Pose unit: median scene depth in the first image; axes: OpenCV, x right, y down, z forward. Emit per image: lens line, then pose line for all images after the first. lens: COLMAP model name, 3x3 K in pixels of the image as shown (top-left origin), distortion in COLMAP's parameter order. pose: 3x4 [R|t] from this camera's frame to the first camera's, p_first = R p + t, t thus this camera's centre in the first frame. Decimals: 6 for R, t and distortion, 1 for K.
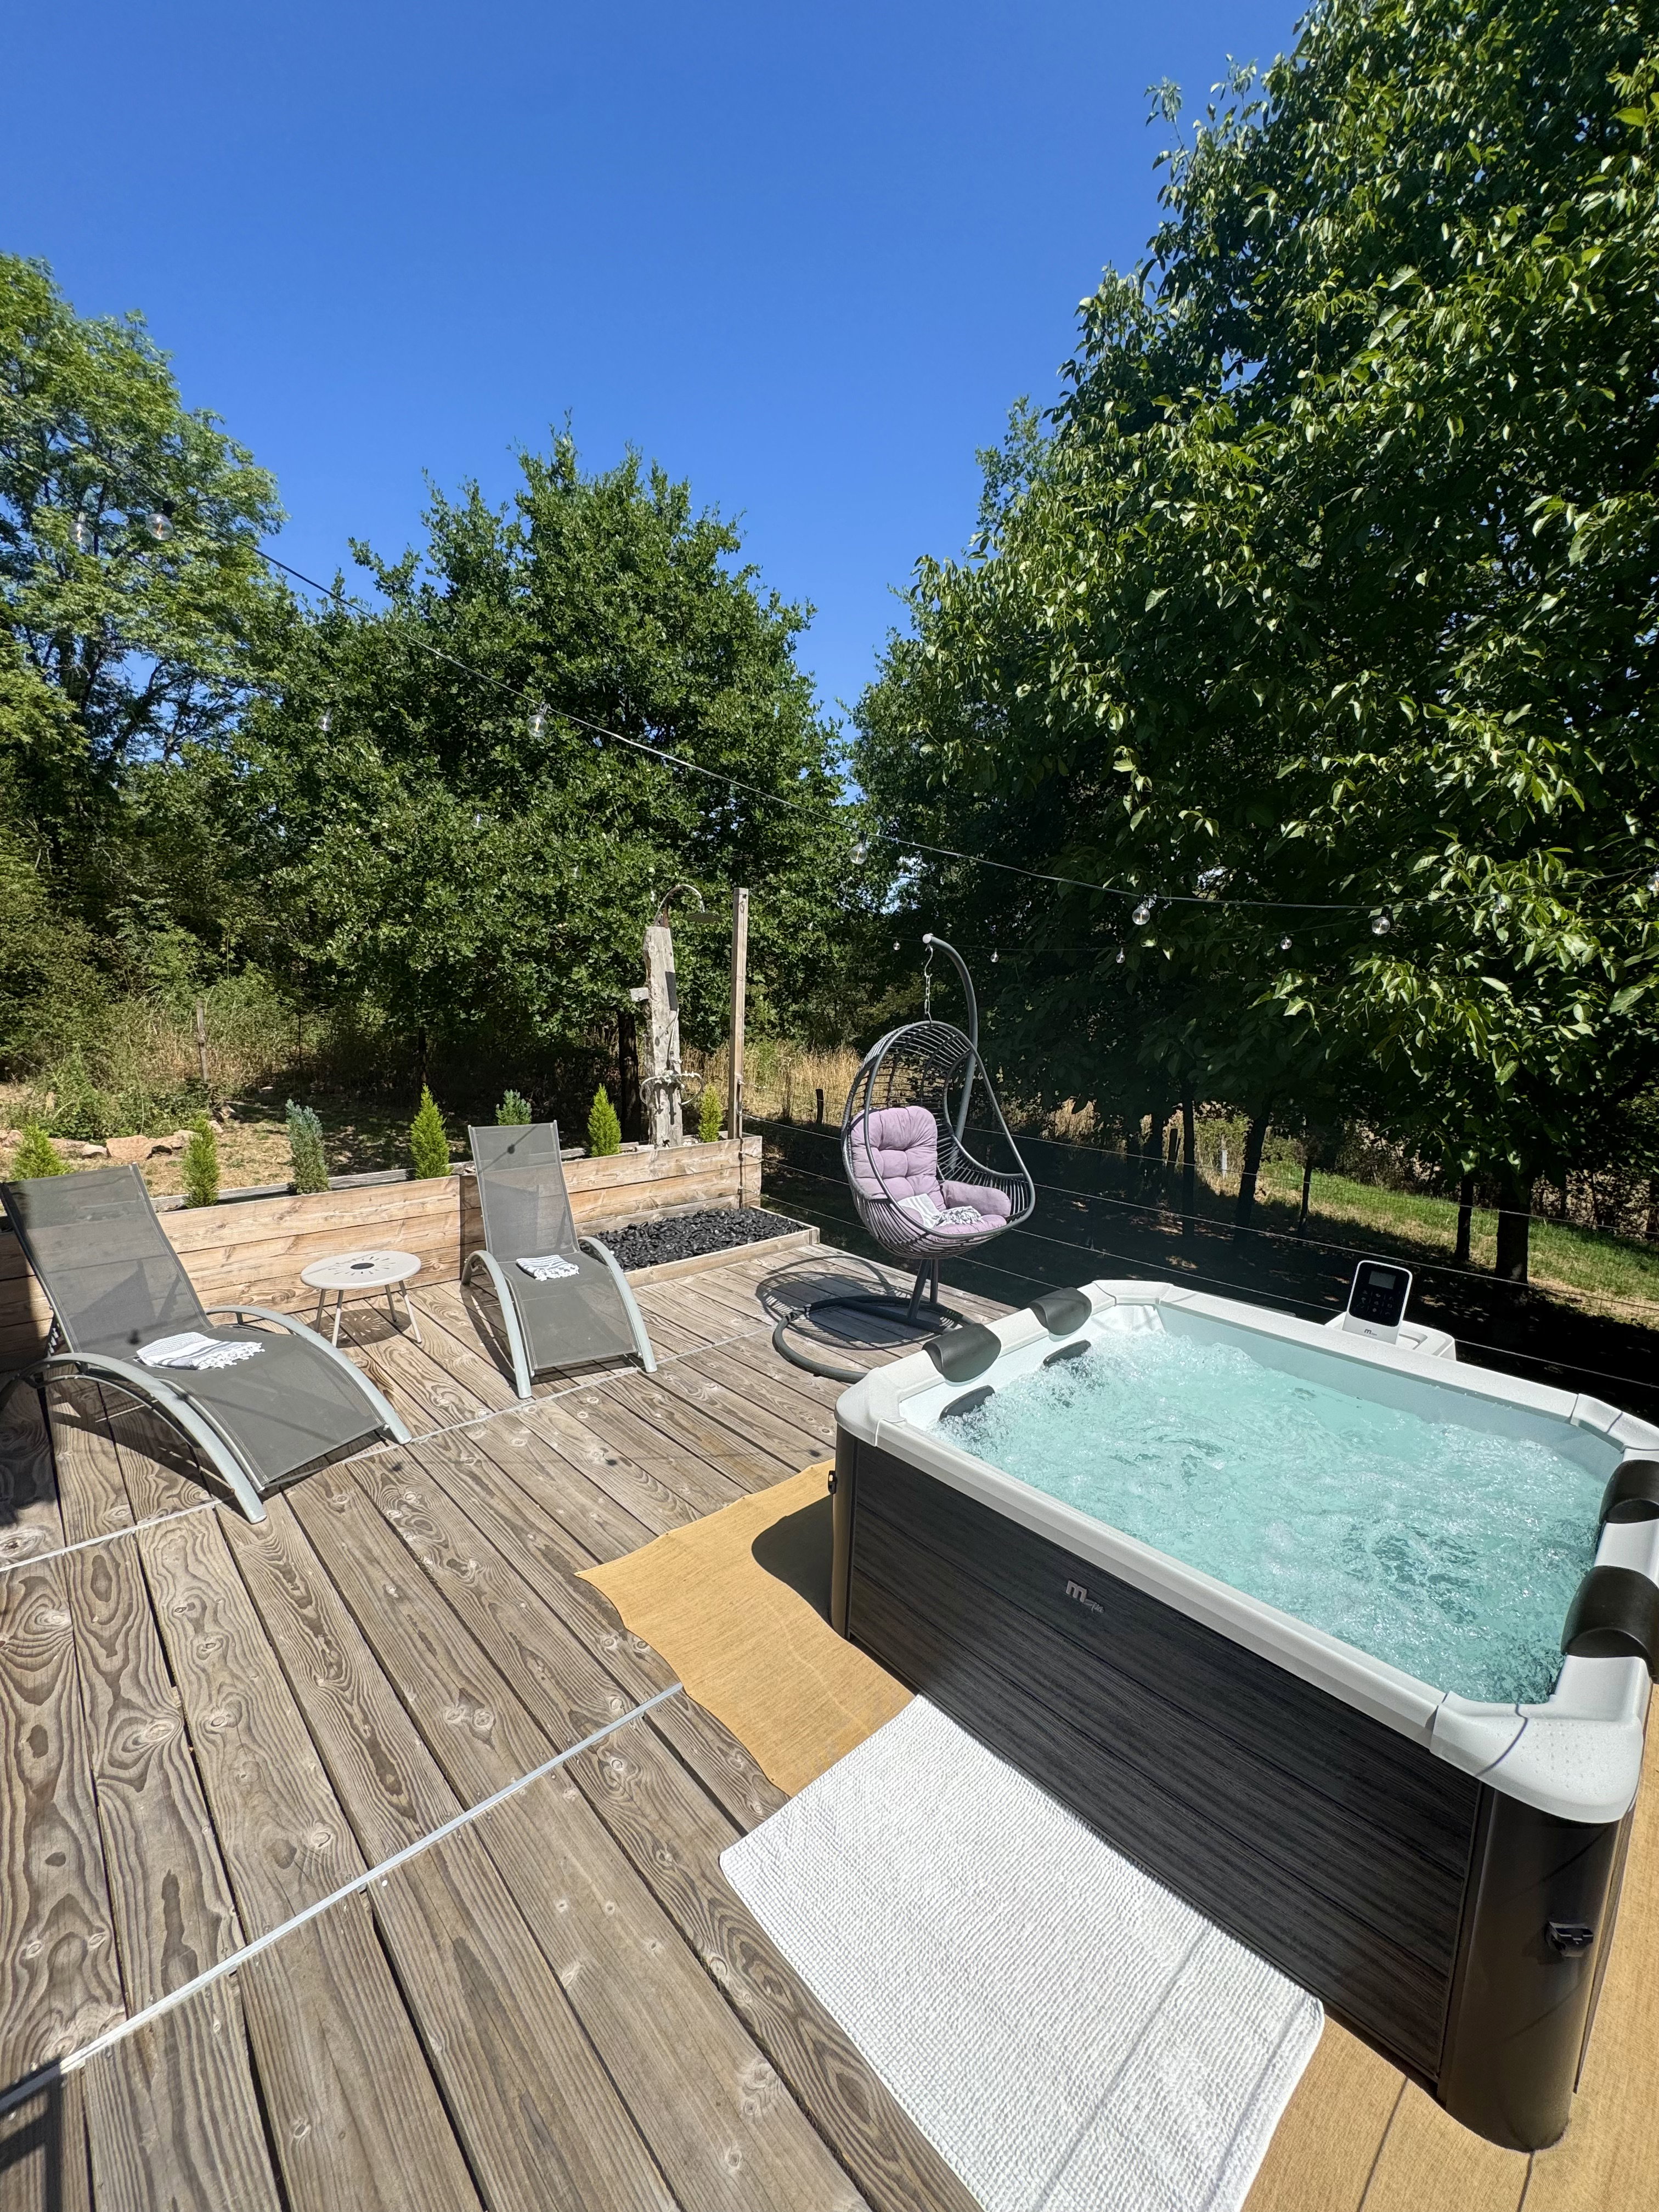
lens RADIAL K [[884.5, 0, 829.5], [0, 884.5, 1106.0], [0, 0, 1]] dist [-0.004526, 0.000358]
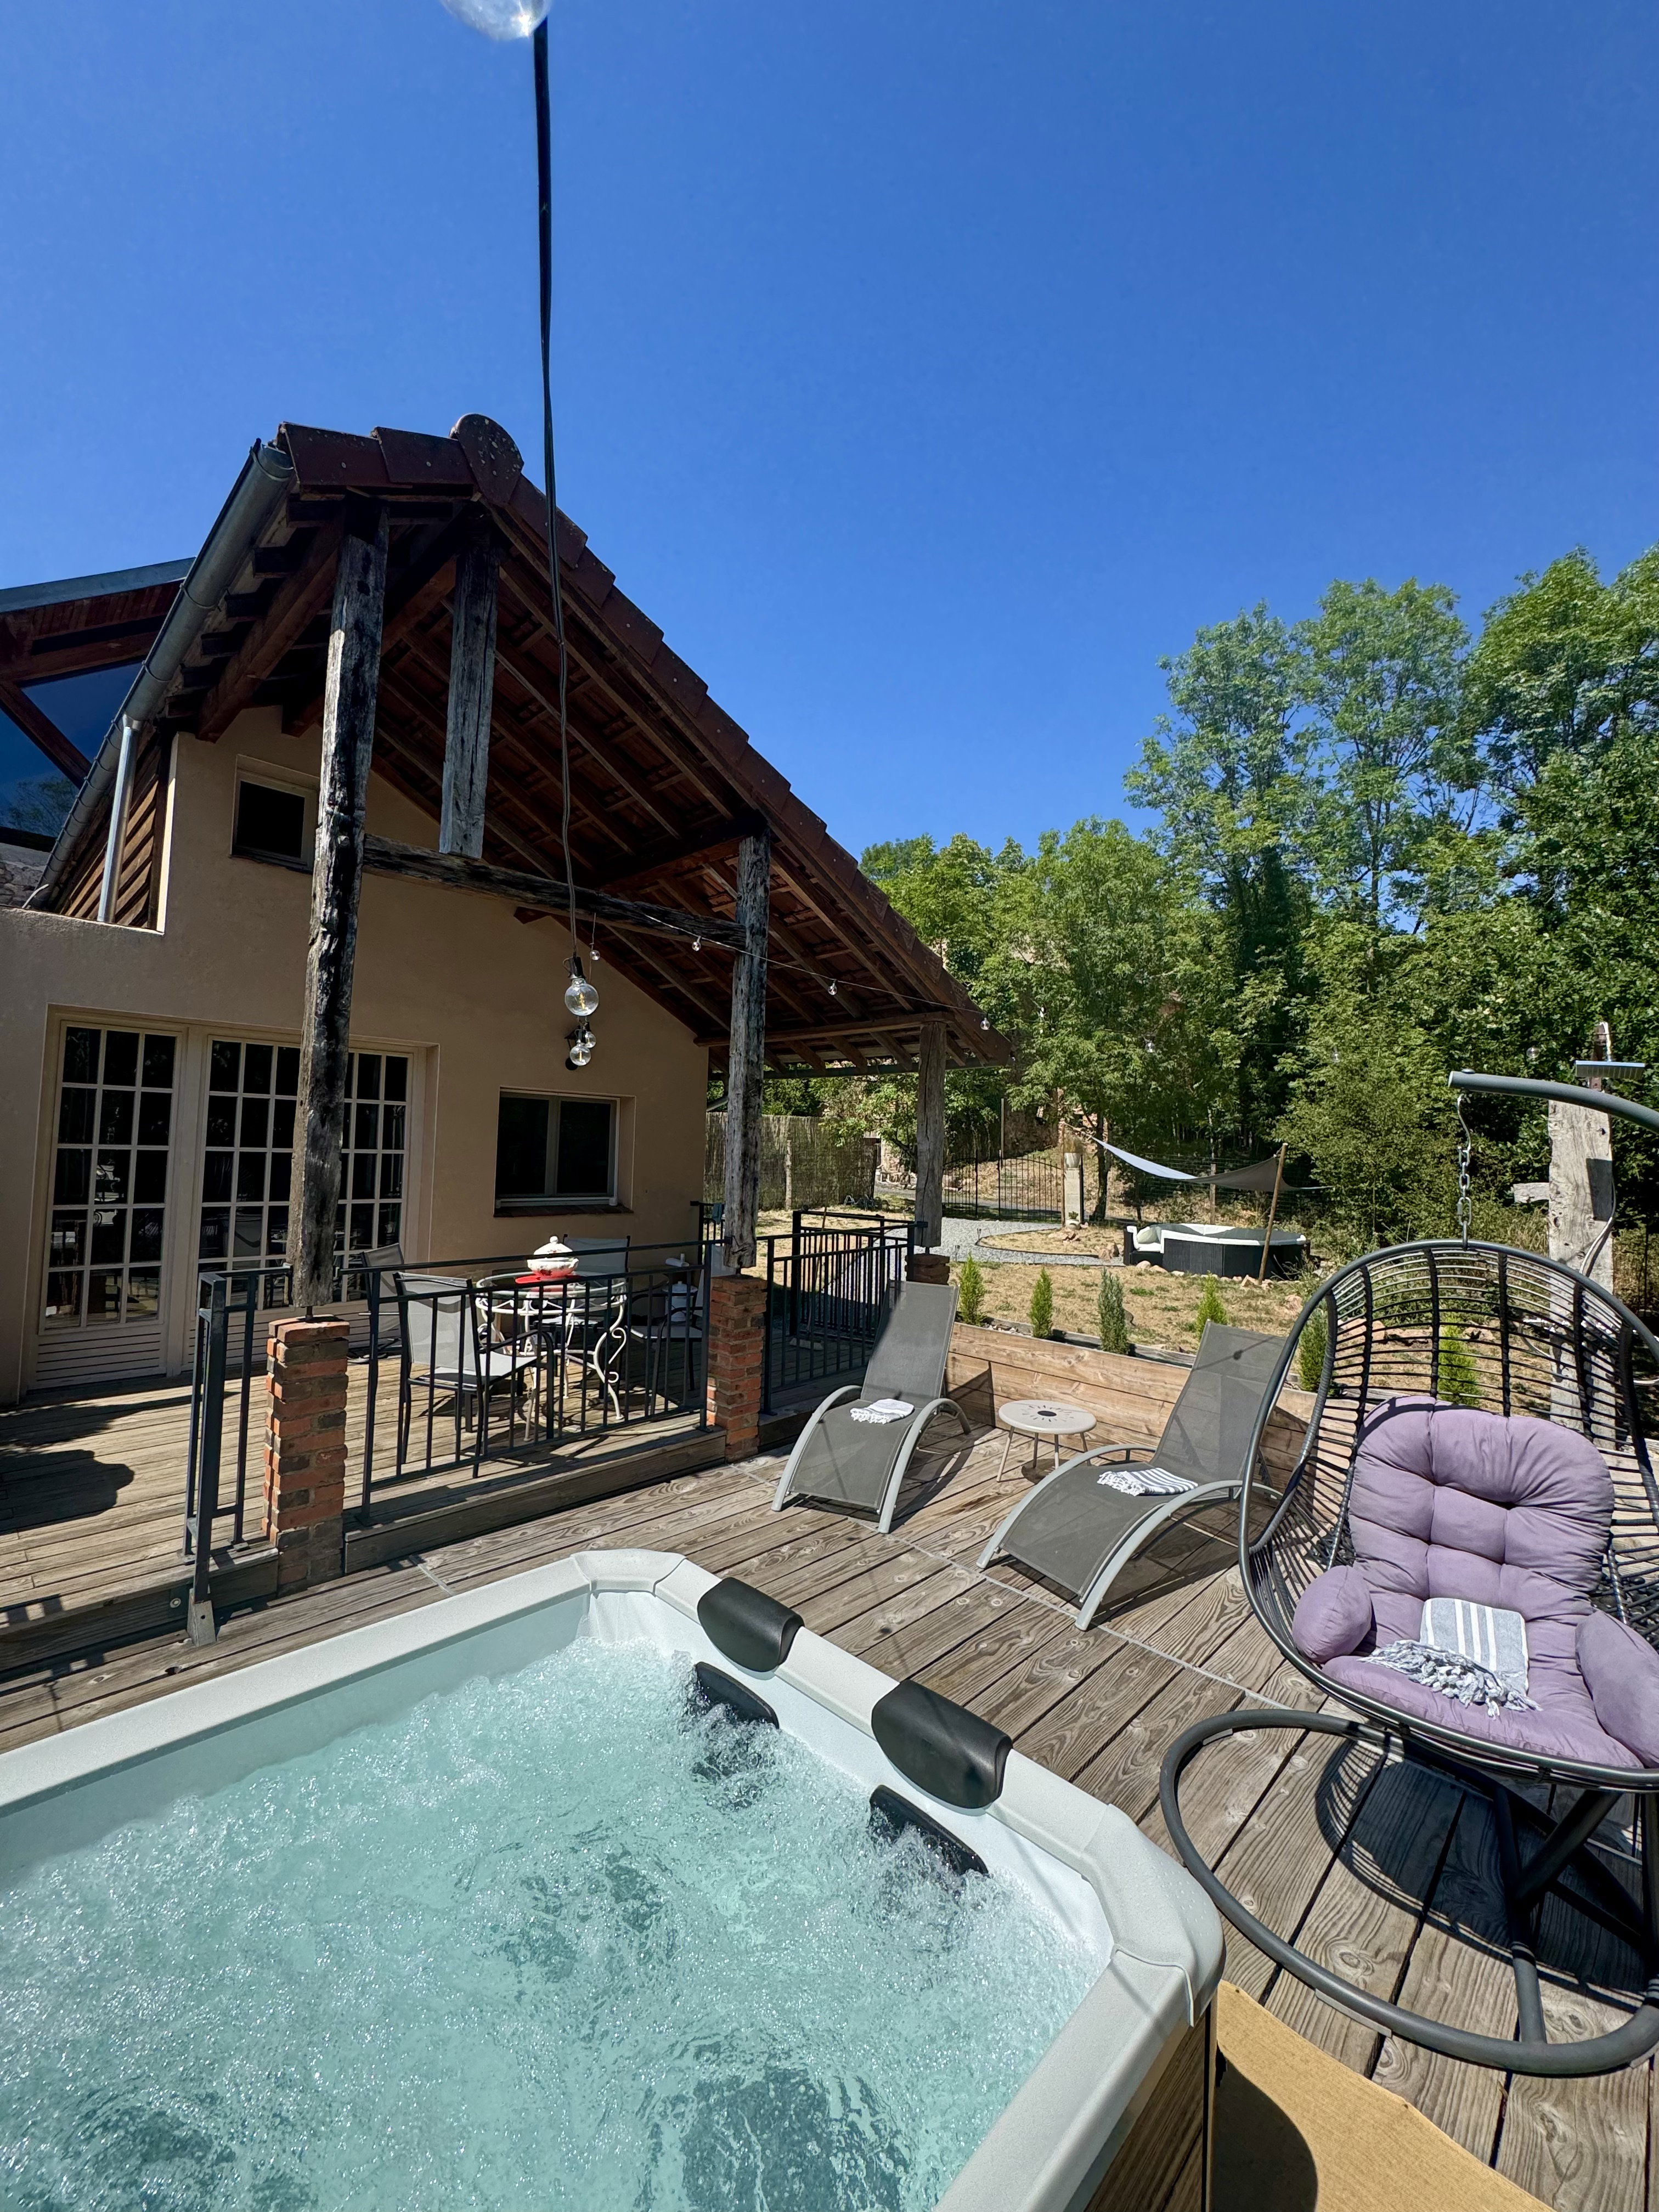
lens RADIAL K [[884.5, 0, 829.5], [0, 884.5, 1106.0], [0, 0, 1]] dist [-0.004526, 0.000358]
pose [[0.041890, -0.049972, -0.997872, 0.433667], [-0.162090, 0.985178, -0.056141, -0.067516], [0.985886, 0.164097, 0.033169, 0.445187]]
